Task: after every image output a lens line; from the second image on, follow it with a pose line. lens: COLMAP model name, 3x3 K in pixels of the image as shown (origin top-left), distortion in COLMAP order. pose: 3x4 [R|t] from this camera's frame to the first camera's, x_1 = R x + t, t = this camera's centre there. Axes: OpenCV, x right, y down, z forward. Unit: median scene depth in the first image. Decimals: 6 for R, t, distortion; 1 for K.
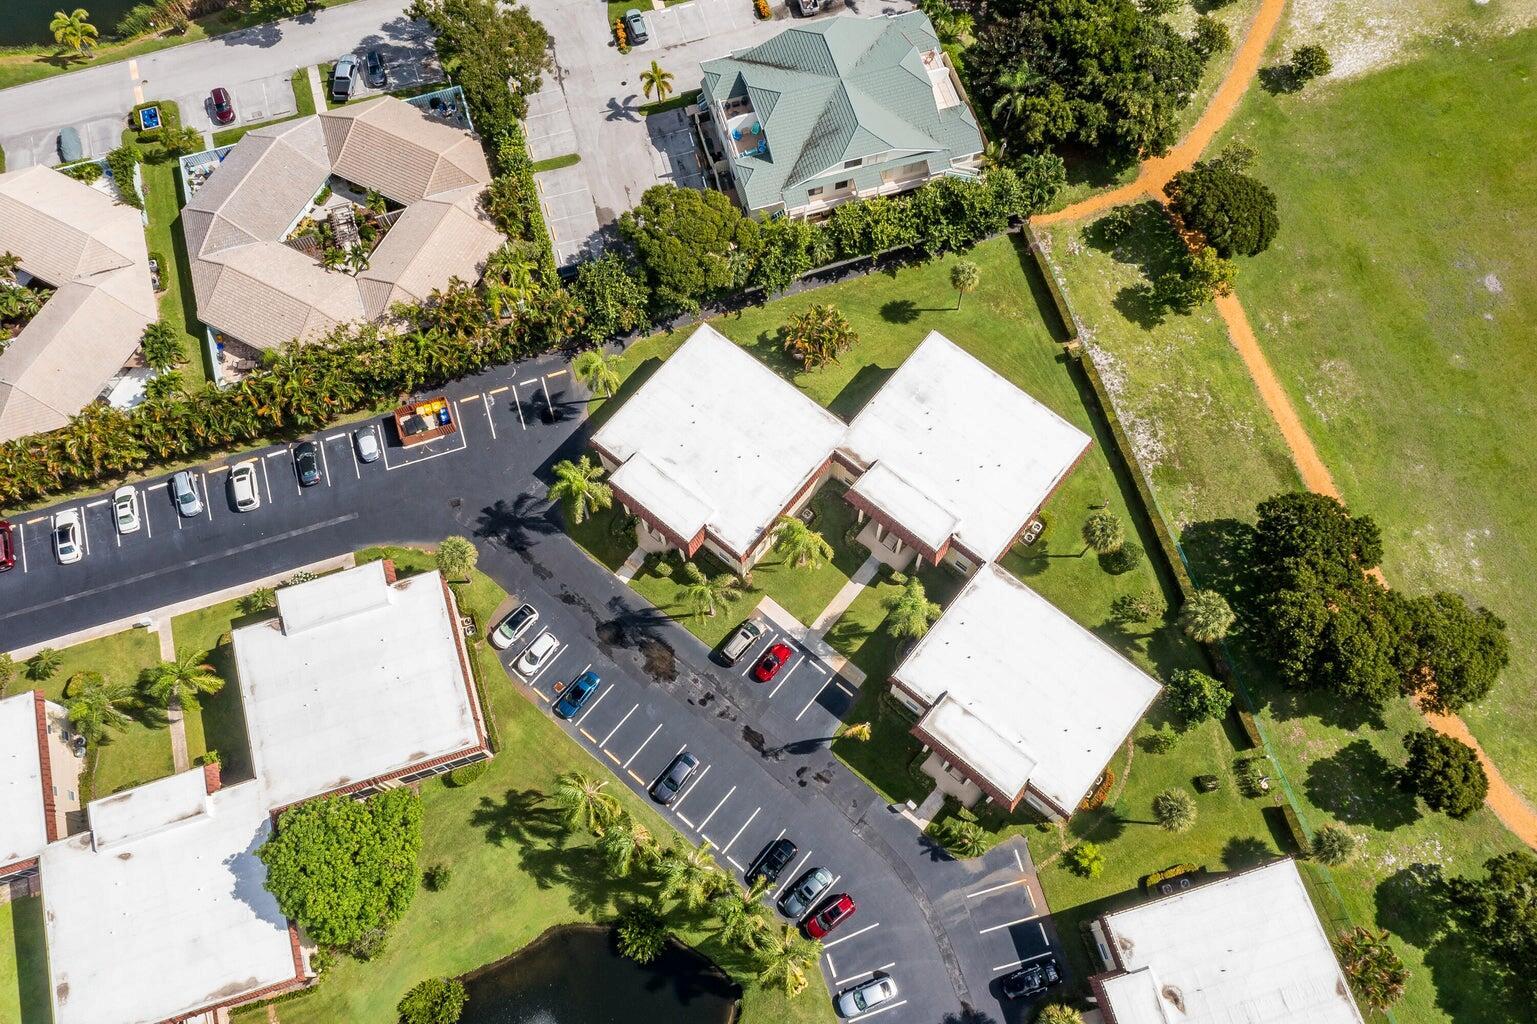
lens RADIAL K [[1212.6, 0, 770.8], [0, 1212.6, 490.4], [0, 0, 1]] dist [0.001019, 0.003280]
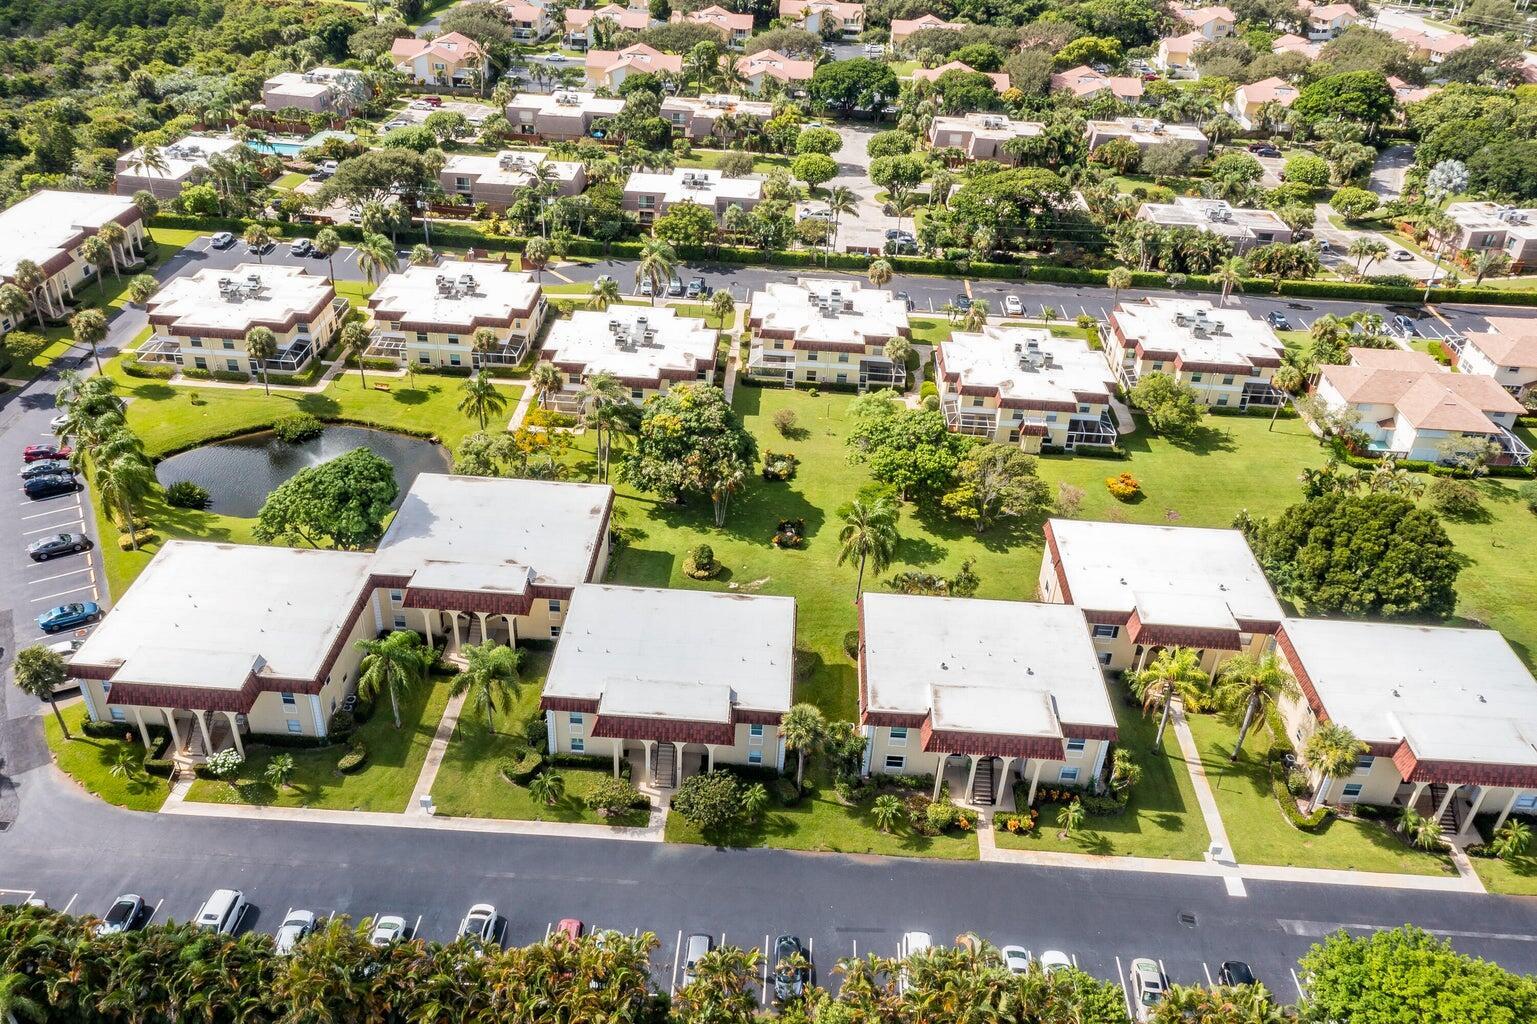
lens RADIAL K [[1212.6, 0, 770.8], [0, 1212.6, 490.4], [0, 0, 1]] dist [0.001019, 0.003280]
pose [[-0.938367, -0.215000, 0.270635, -0.980965], [0.299743, -0.116295, 0.946905, -0.599420], [-0.172111, 0.969665, 0.173572, 0.692015]]
